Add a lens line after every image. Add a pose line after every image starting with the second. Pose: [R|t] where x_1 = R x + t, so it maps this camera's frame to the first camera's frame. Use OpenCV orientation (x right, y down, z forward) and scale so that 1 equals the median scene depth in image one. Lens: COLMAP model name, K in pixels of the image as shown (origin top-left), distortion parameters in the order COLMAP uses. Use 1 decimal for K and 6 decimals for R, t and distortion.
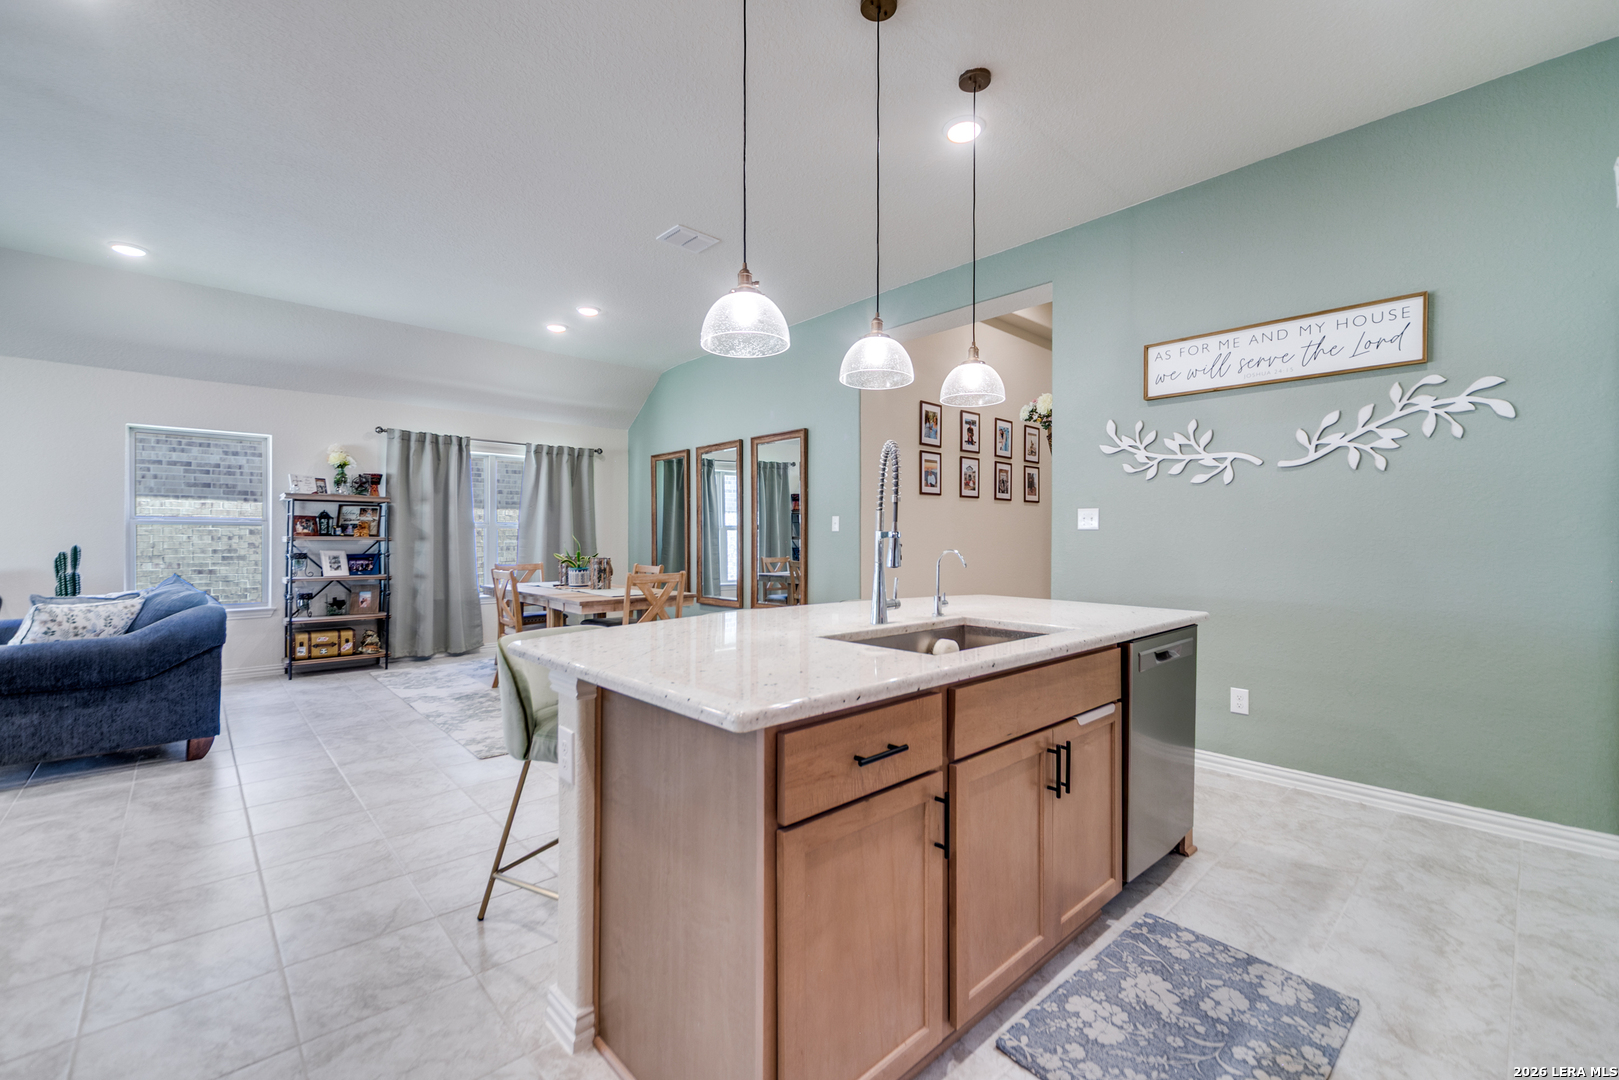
lens RADIAL K [[676.8, 0, 812.8], [0, 676.8, 537.1], [0, 0, 1]] dist [0.003505, -0.000918]
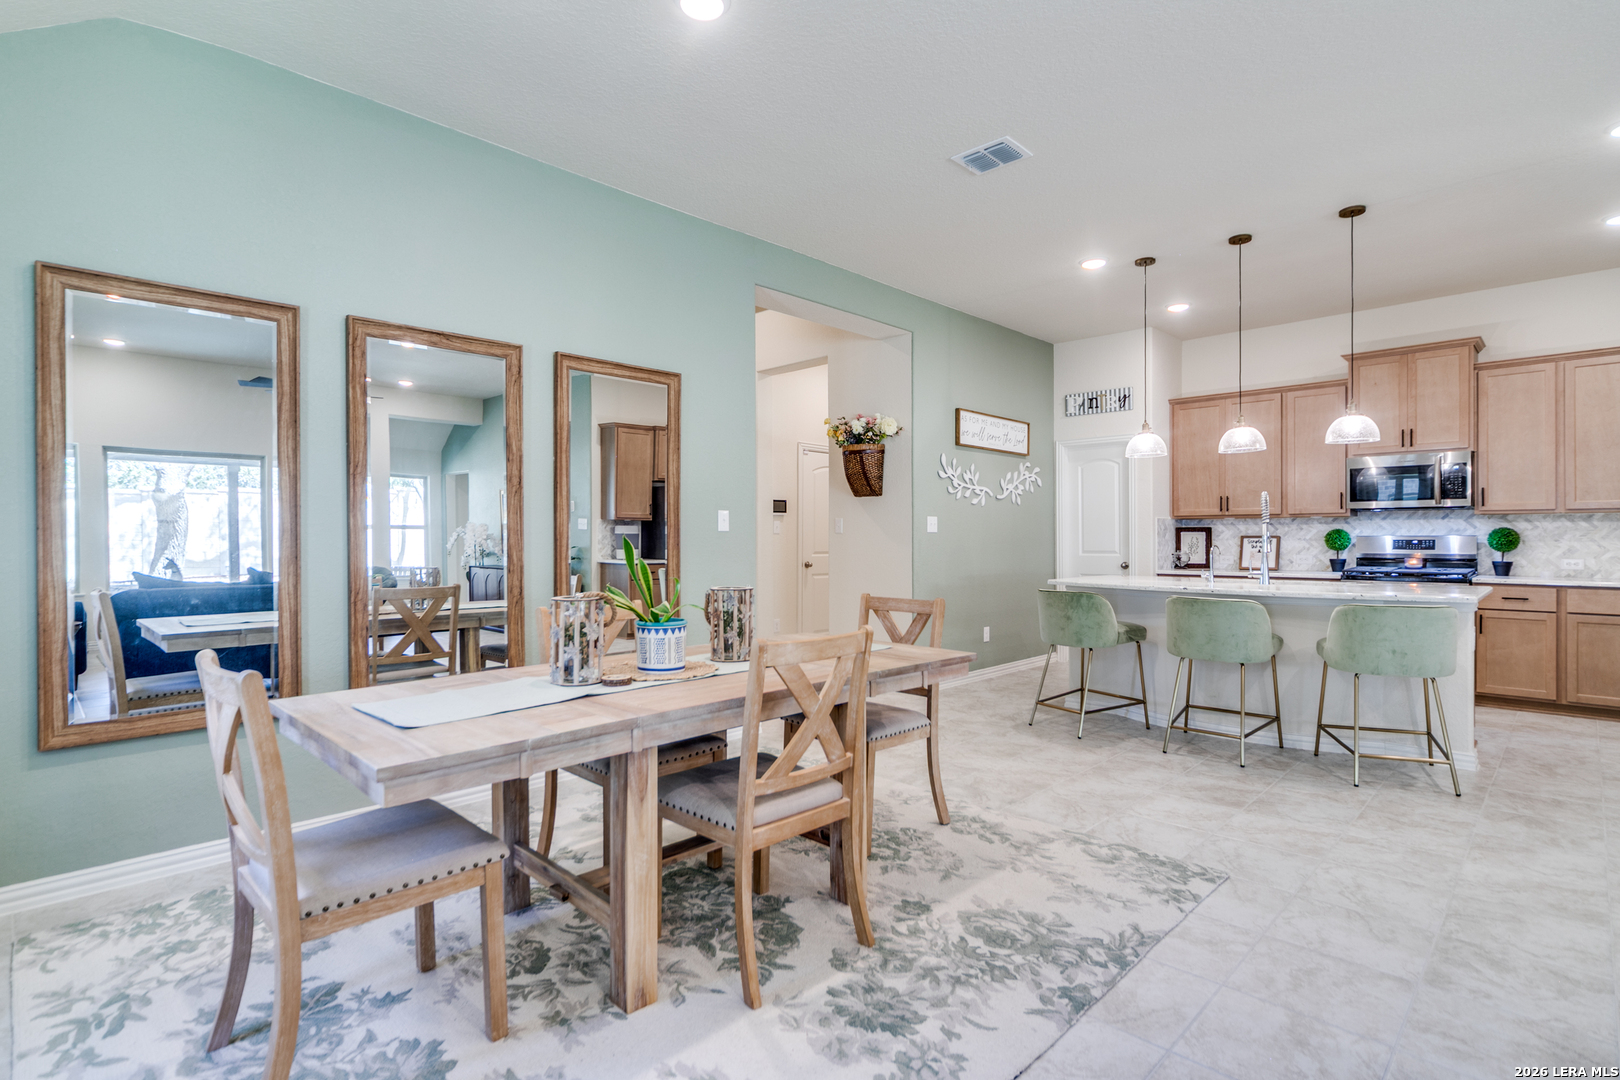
lens RADIAL K [[785.6, 0, 821.5], [0, 785.6, 535.3], [0, 0, 1]] dist [0.011688, 0.000045]
pose [[-0.056234, -0.000859, 0.998417, -1.208813], [0.000998, 0.999999, 0.000917, -0.007508], [-0.998417, 0.001048, -0.056233, 1.403414]]
